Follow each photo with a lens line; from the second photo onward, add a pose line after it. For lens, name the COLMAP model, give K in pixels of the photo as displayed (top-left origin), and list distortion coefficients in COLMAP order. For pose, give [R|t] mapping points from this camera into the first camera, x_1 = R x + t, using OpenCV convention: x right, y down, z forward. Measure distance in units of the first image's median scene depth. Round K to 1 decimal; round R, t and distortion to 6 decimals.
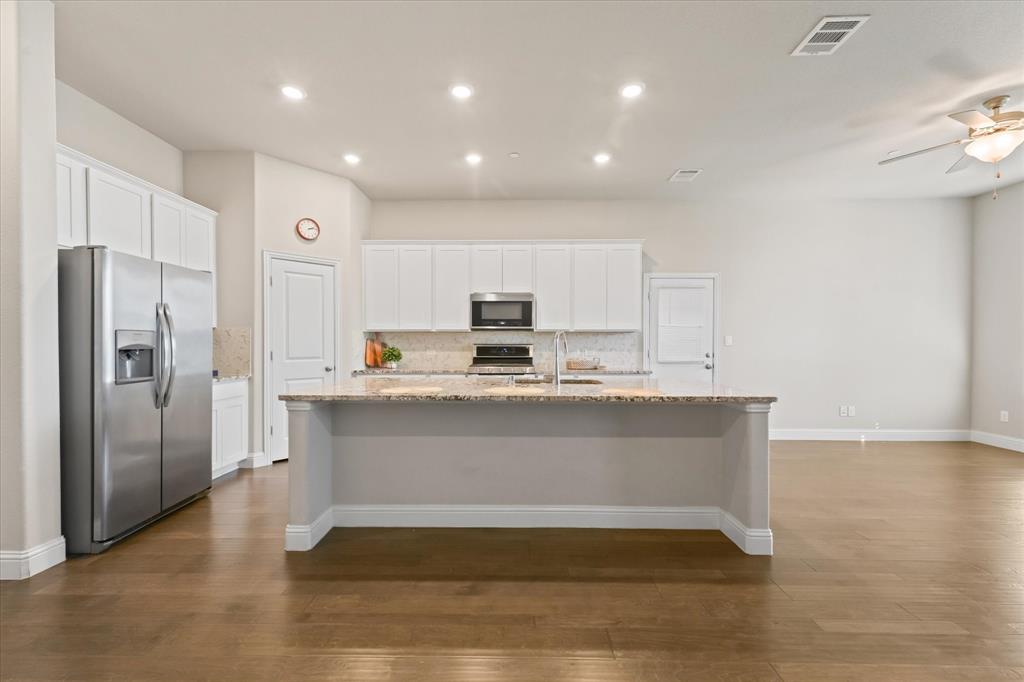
lens RADIAL K [[402.2, 0, 510.9], [0, 402.2, 344.2], [0, 0, 1]] dist [0.002391, 0.000046]
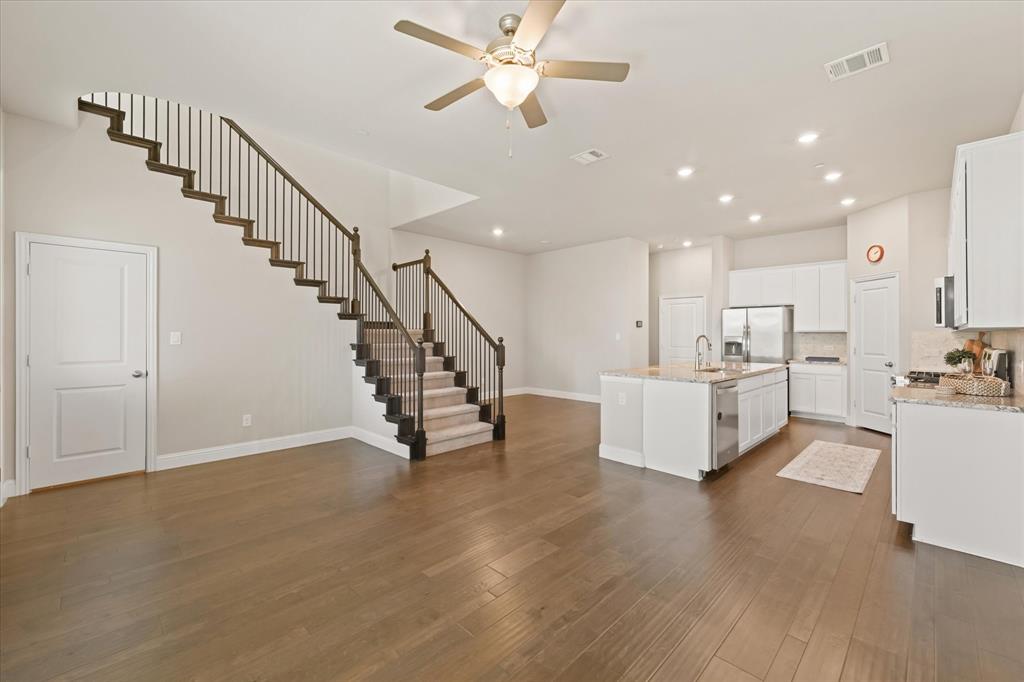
lens RADIAL K [[466.6, 0, 513.6], [0, 466.6, 332.1], [0, 0, 1]] dist [0.023398, -0.000074]
pose [[-0.659909, -0.005790, -0.751324, 1.479334], [-0.008524, 0.999964, -0.000219, -0.030633], [0.751298, 0.006260, -0.659934, 1.222203]]
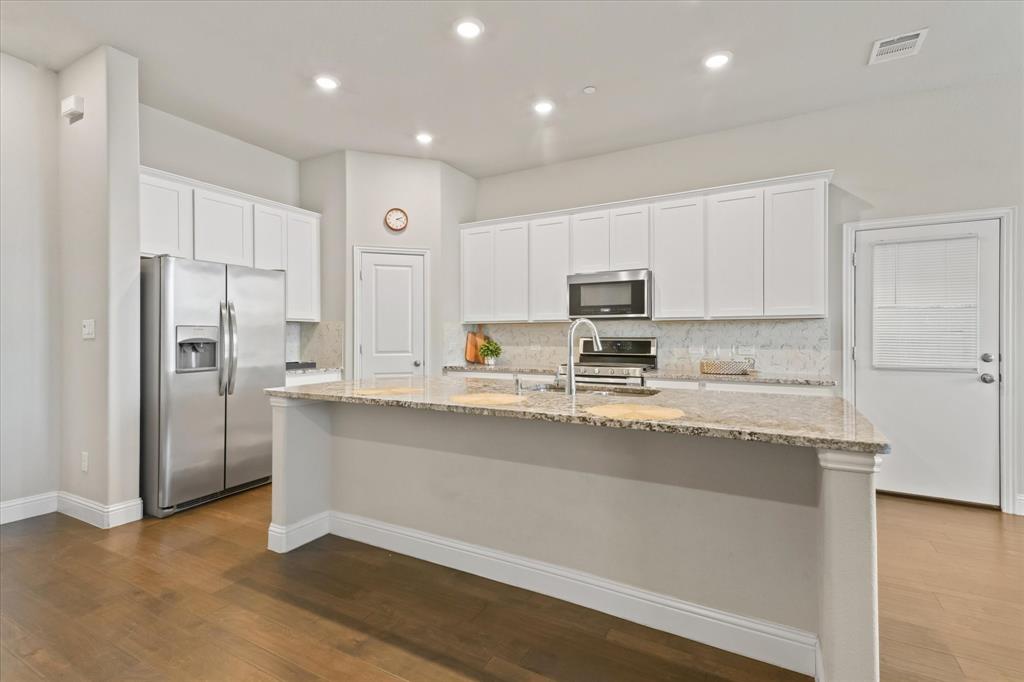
lens RADIAL K [[466.6, 0, 513.6], [0, 466.6, 332.1], [0, 0, 1]] dist [0.023398, -0.000074]
pose [[0.883875, -0.006250, -0.467682, 0.294910], [0.000819, 0.999930, -0.011816, -0.000497], [0.467723, 0.010061, 0.883818, 0.149479]]
